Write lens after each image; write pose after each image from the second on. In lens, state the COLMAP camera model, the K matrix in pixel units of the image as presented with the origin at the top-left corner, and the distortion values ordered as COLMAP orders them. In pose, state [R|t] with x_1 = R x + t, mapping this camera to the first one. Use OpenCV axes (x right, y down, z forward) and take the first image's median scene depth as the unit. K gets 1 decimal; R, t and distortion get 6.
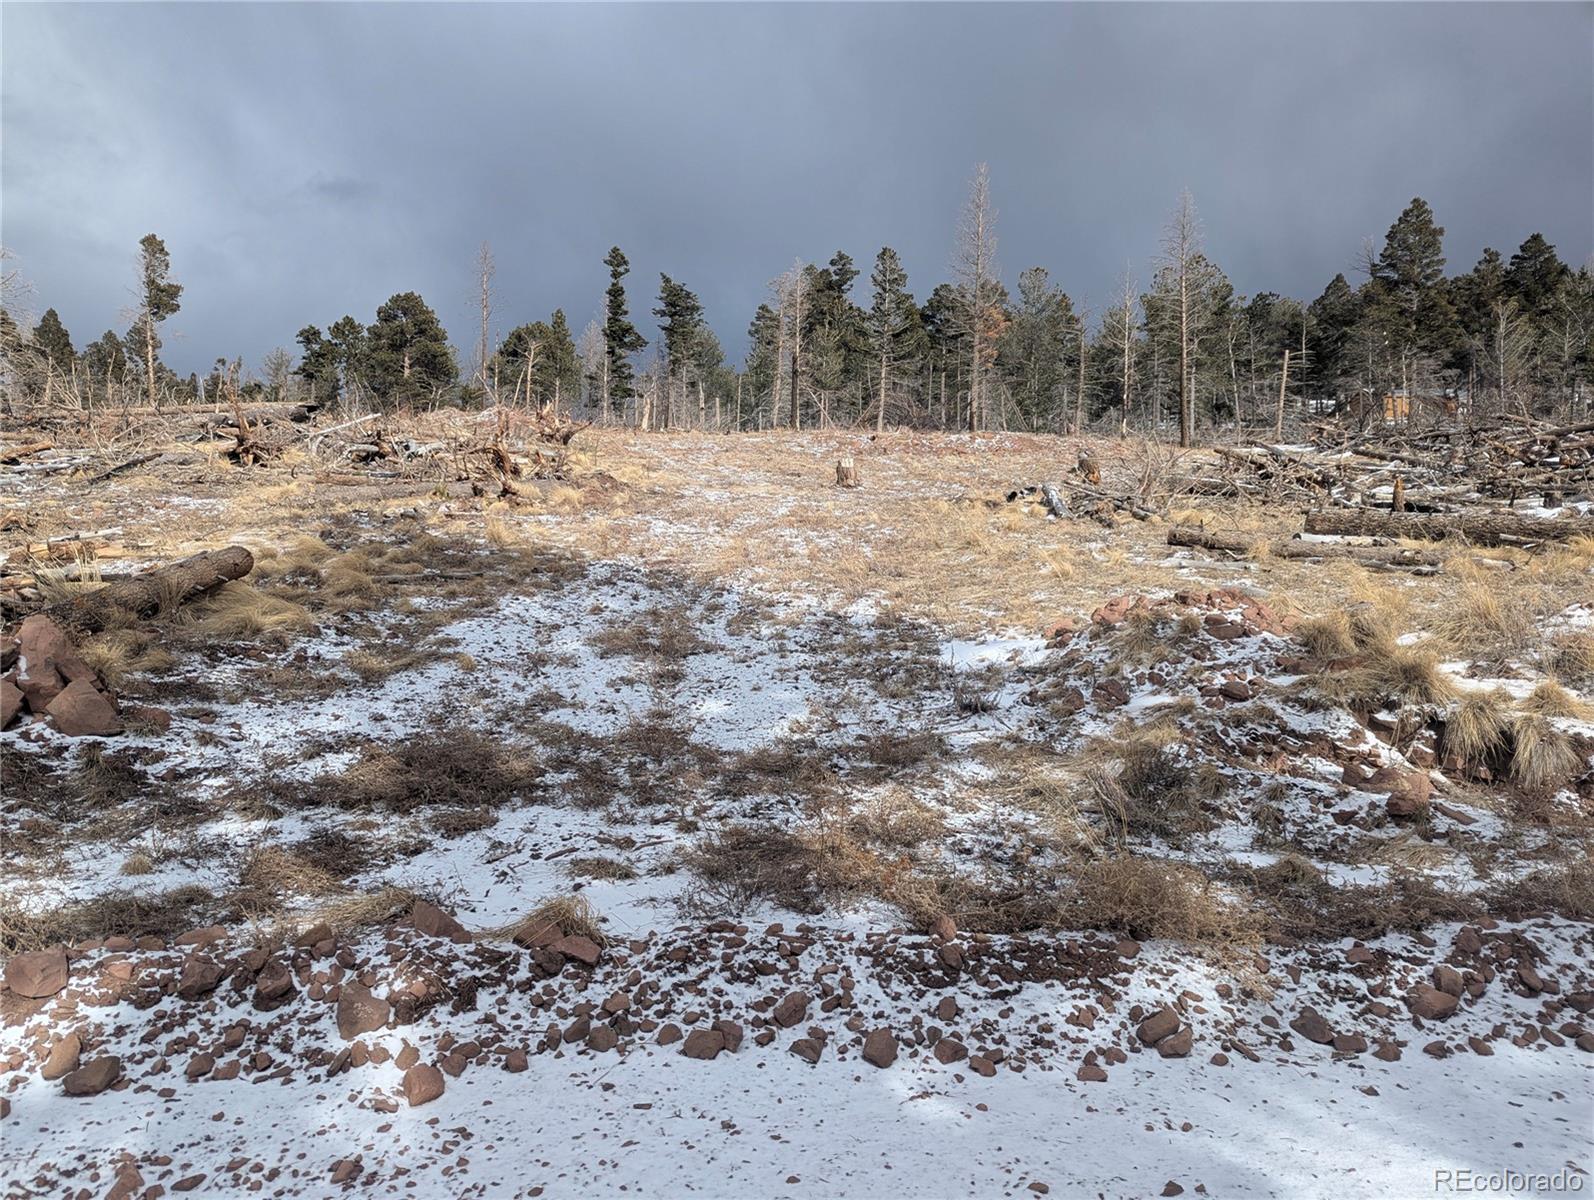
lens RADIAL K [[1118.6, 0, 794.0], [0, 1118.6, 608.8], [0, 0, 1]] dist [0.029787, -0.004386]
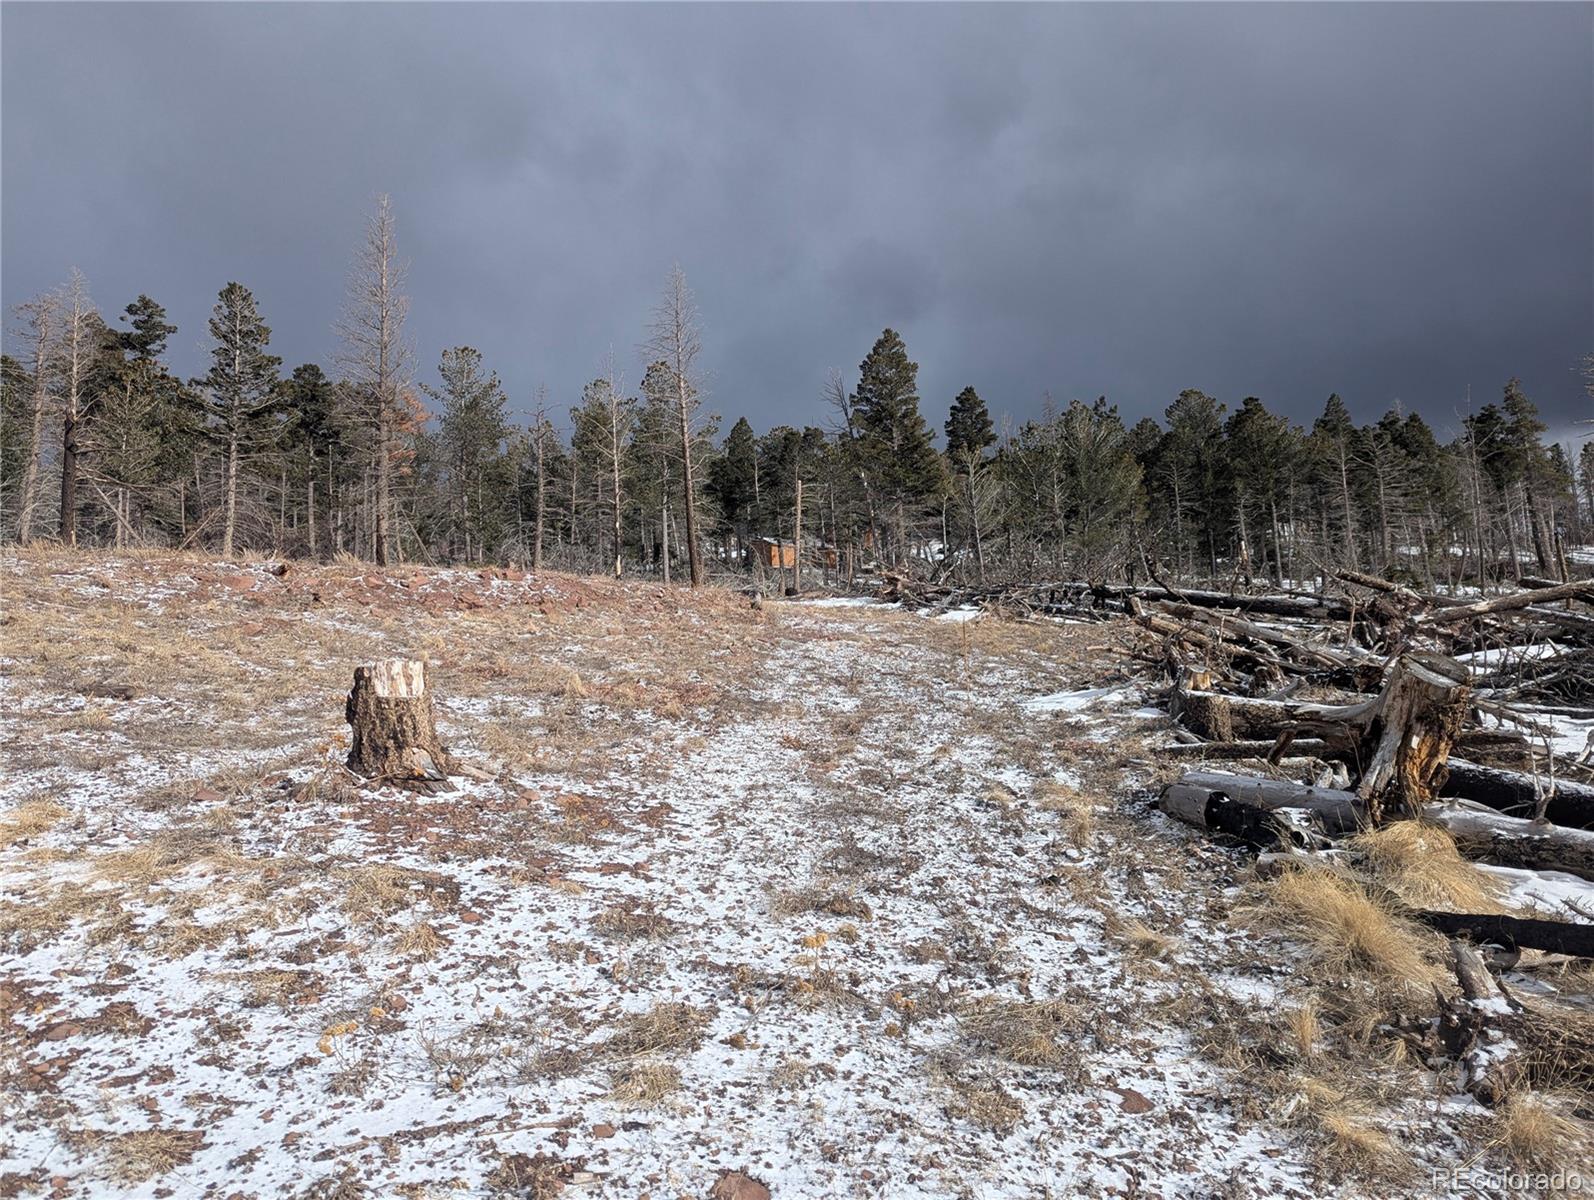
lens RADIAL K [[1118.6, 0, 794.0], [0, 1118.6, 608.8], [0, 0, 1]] dist [0.029787, -0.004386]
pose [[0.835177, 0.012134, 0.549848, -0.006157], [0.053648, 0.993191, -0.103406, -0.045645], [-0.547359, 0.115860, 0.828839, 0.293868]]
